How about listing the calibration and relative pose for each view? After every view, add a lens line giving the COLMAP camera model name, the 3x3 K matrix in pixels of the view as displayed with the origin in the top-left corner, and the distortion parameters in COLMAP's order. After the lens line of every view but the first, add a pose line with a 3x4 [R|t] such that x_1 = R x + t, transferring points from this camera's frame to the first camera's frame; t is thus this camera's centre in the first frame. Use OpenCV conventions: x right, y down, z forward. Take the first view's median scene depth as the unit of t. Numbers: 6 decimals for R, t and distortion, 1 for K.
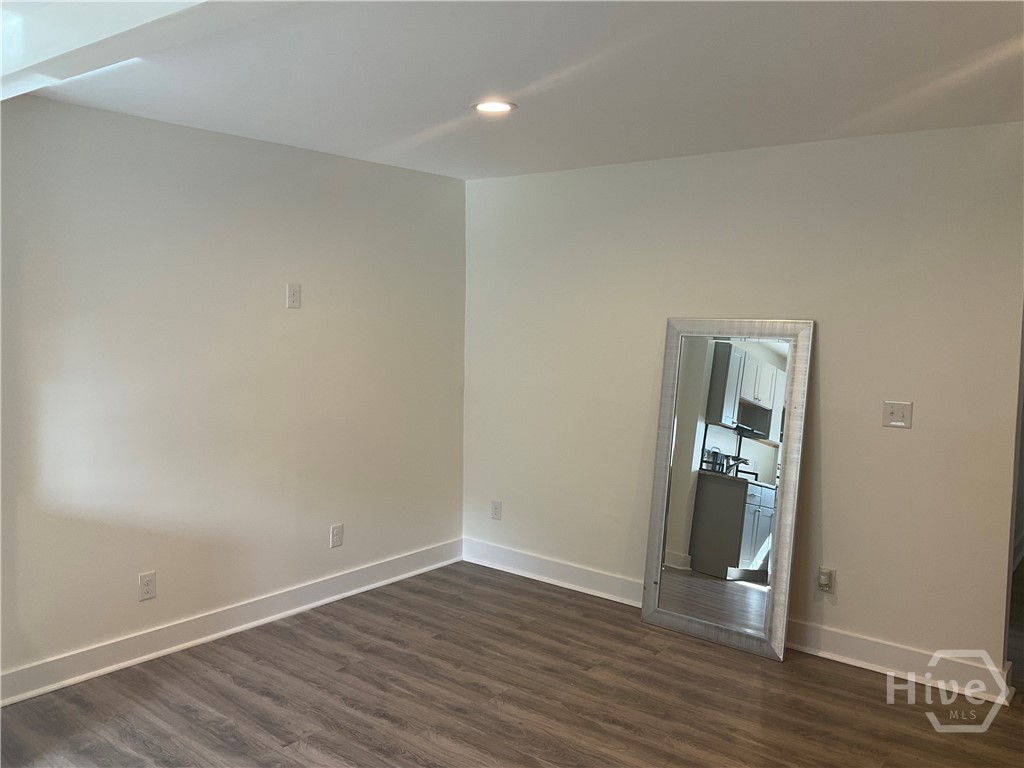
lens RADIAL K [[849.7, 0, 521.2], [0, 849.7, 388.2], [0, 0, 1]] dist [0.071916, -0.134401]
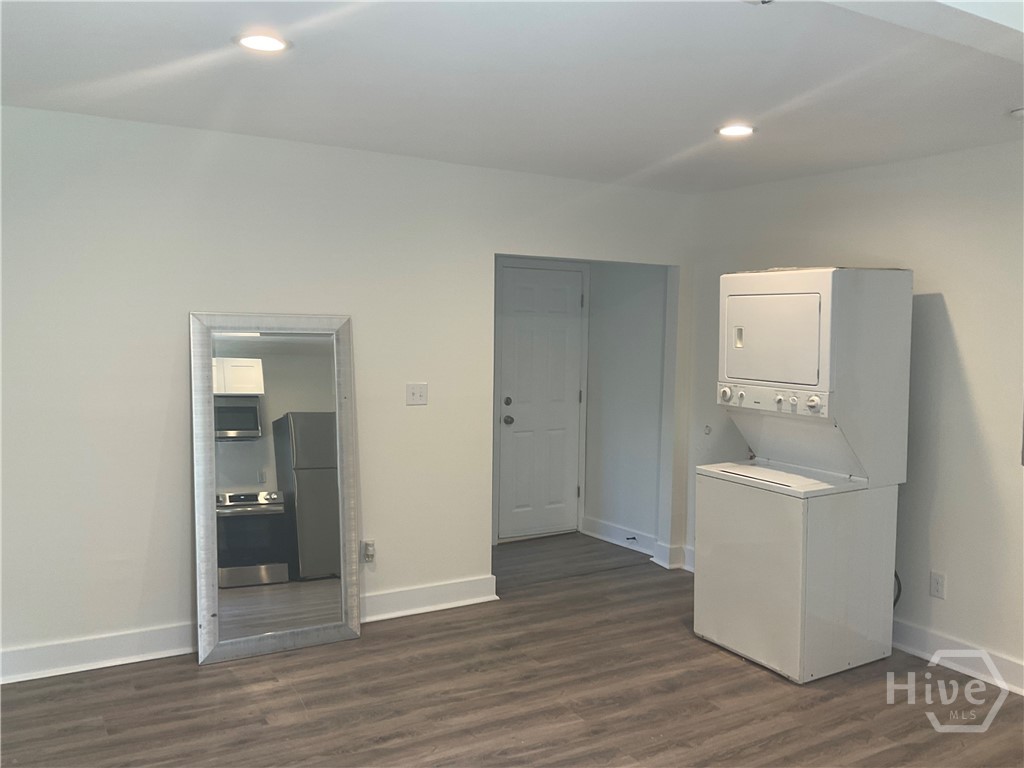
lens RADIAL K [[849.7, 0, 518.1], [0, 849.7, 384.0], [0, 0, 1]] dist [0.071916, -0.134401]
pose [[0.377364, -0.089702, 0.921711, -0.558671], [0.077147, 0.994883, 0.065238, -0.045900], [-0.922846, 0.046489, 0.382353, 0.391110]]
